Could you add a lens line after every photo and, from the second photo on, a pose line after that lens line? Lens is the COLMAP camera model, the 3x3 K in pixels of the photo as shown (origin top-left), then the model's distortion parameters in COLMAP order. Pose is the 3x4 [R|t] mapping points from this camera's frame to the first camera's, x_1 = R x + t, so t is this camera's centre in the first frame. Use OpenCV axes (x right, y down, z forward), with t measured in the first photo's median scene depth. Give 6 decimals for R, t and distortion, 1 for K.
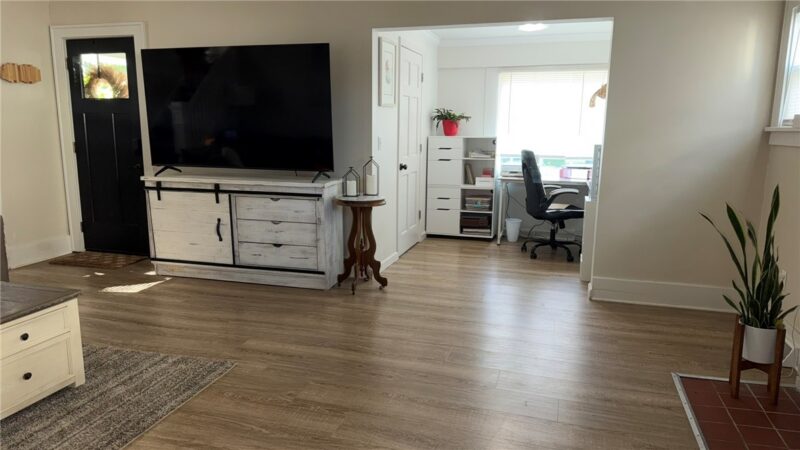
lens RADIAL K [[559.0, 0, 400.2], [0, 559.0, 229.7], [0, 0, 1]] dist [0.126887, -0.167722]
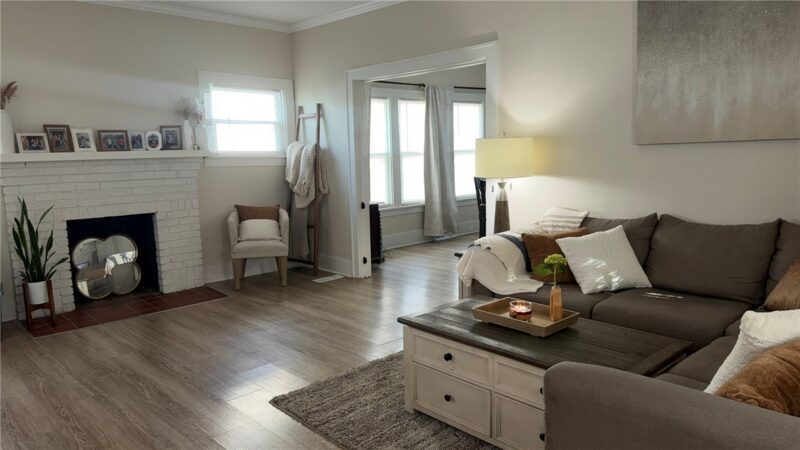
lens RADIAL K [[559.0, 0, 400.2], [0, 559.0, 229.7], [0, 0, 1]] dist [0.126887, -0.167722]
pose [[-0.868498, -0.063128, 0.491657, -0.905489], [0.107869, 0.944019, 0.311757, -0.314256], [-0.483814, 0.323795, -0.813069, 1.507525]]
